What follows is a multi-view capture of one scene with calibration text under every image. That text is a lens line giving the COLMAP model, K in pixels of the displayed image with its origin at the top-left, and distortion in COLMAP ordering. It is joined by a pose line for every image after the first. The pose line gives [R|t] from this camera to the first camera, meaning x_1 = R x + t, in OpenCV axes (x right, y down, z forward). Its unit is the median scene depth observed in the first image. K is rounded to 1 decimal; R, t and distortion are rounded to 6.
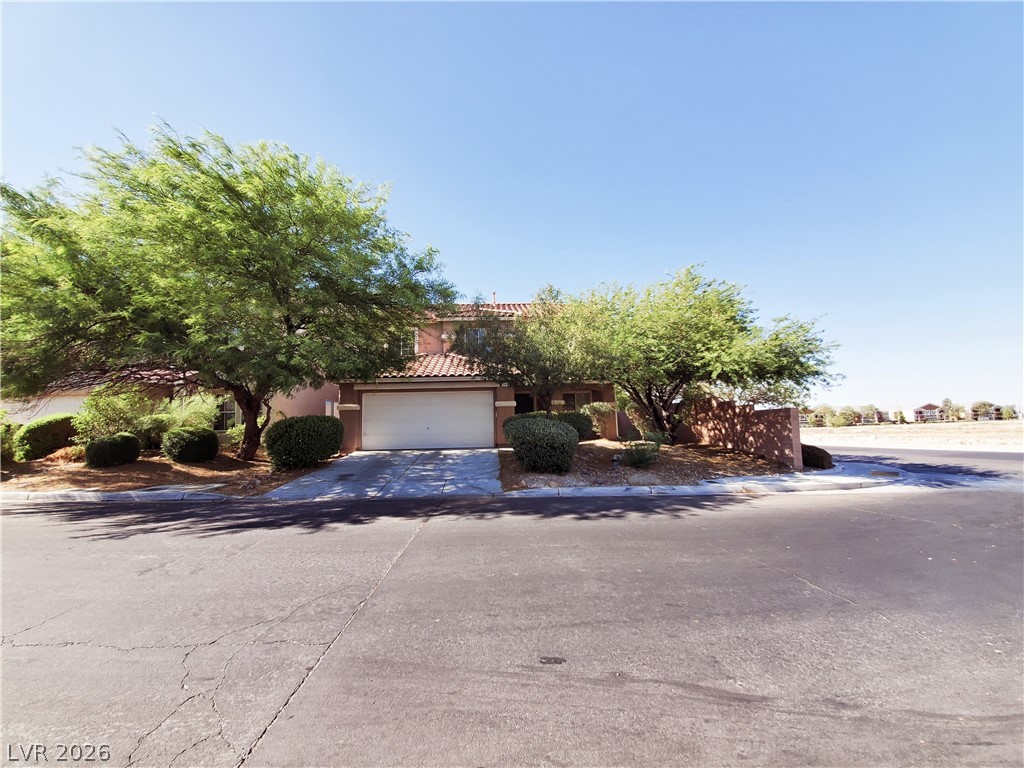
lens RADIAL K [[404.0, 0, 511.2], [0, 404.0, 389.5], [0, 0, 1]] dist [0.011862, -0.016159]
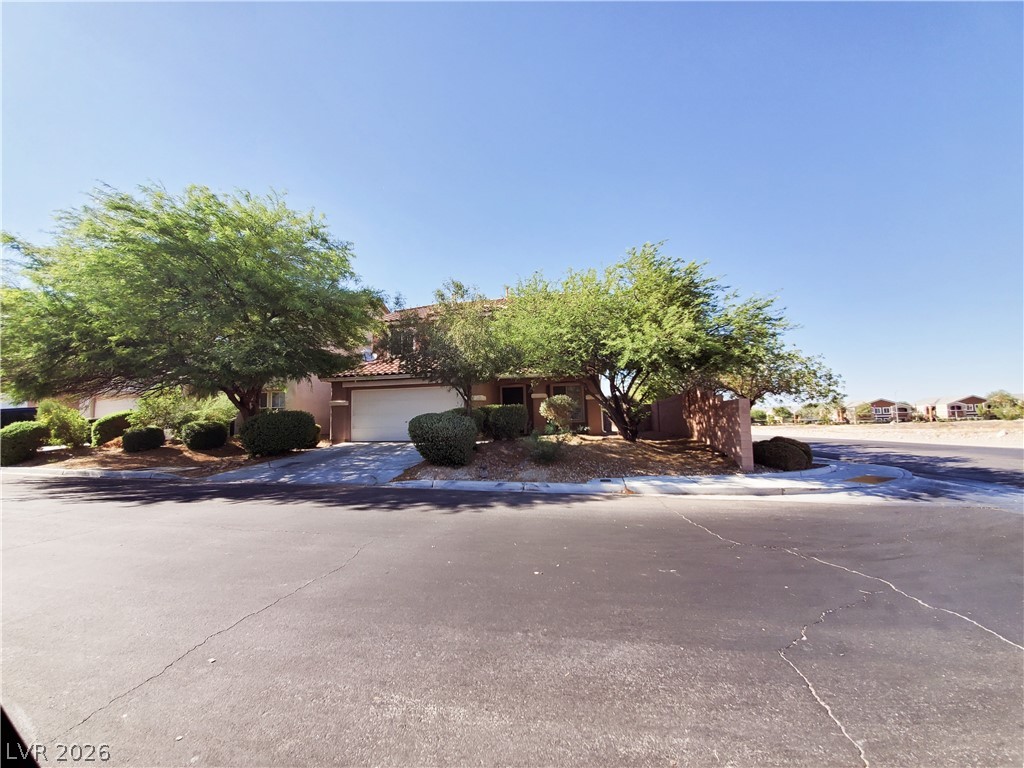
lens RADIAL K [[404.0, 0, 512.0], [0, 404.0, 384.0], [0, 0, 1]] dist [-0.001537, -0.000135]
pose [[0.967029, -0.022988, -0.253628, 0.352617], [0.023882, 0.999715, 0.000448, 0.001525], [0.253545, -0.006490, 0.967302, 0.035167]]
